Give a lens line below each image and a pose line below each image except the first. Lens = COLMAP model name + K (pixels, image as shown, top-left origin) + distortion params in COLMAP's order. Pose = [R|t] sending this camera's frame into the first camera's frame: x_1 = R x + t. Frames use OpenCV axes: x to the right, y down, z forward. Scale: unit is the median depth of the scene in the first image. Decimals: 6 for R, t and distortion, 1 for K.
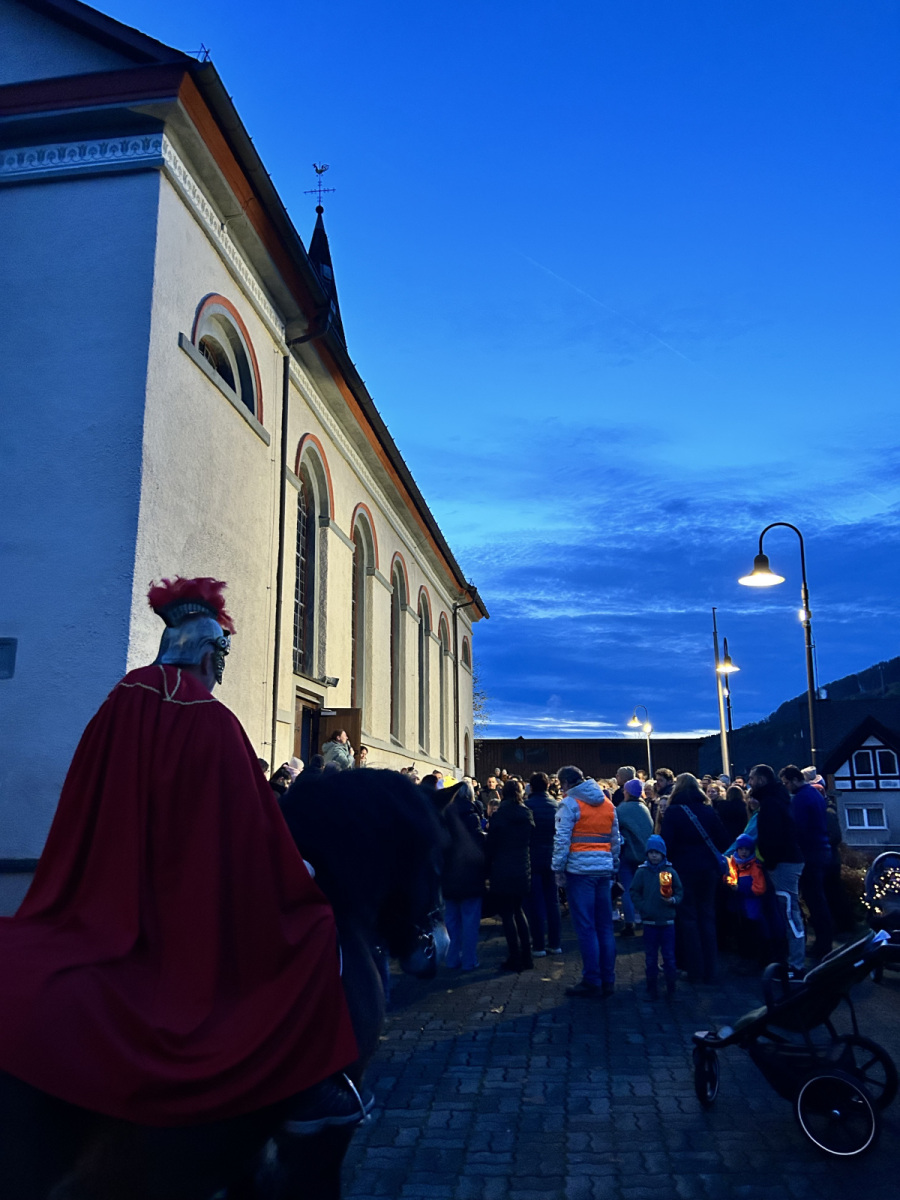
lens RADIAL K [[912.0, 0, 453.2], [0, 912.0, 616.2], [0, 0, 1]] dist [0.004004, 0.001562]
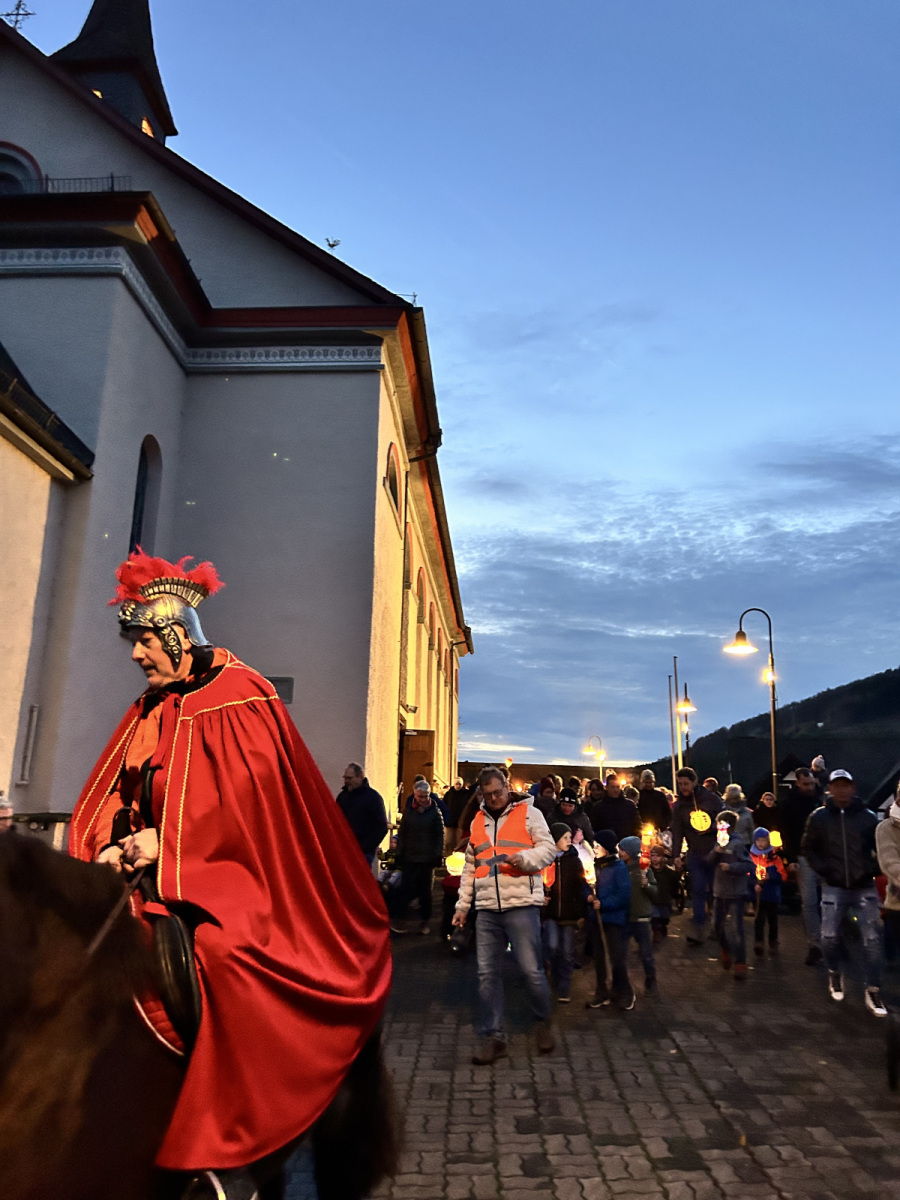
lens RADIAL K [[925.8, 0, 450.0], [0, 925.8, 600.0], [0, 0, 1]] dist [0.081748, -0.079298]
pose [[0.995133, 0.048451, 0.085806, -0.204443], [-0.044847, 0.998049, -0.043448, -0.029661], [-0.087744, 0.039388, 0.995364, -0.342896]]
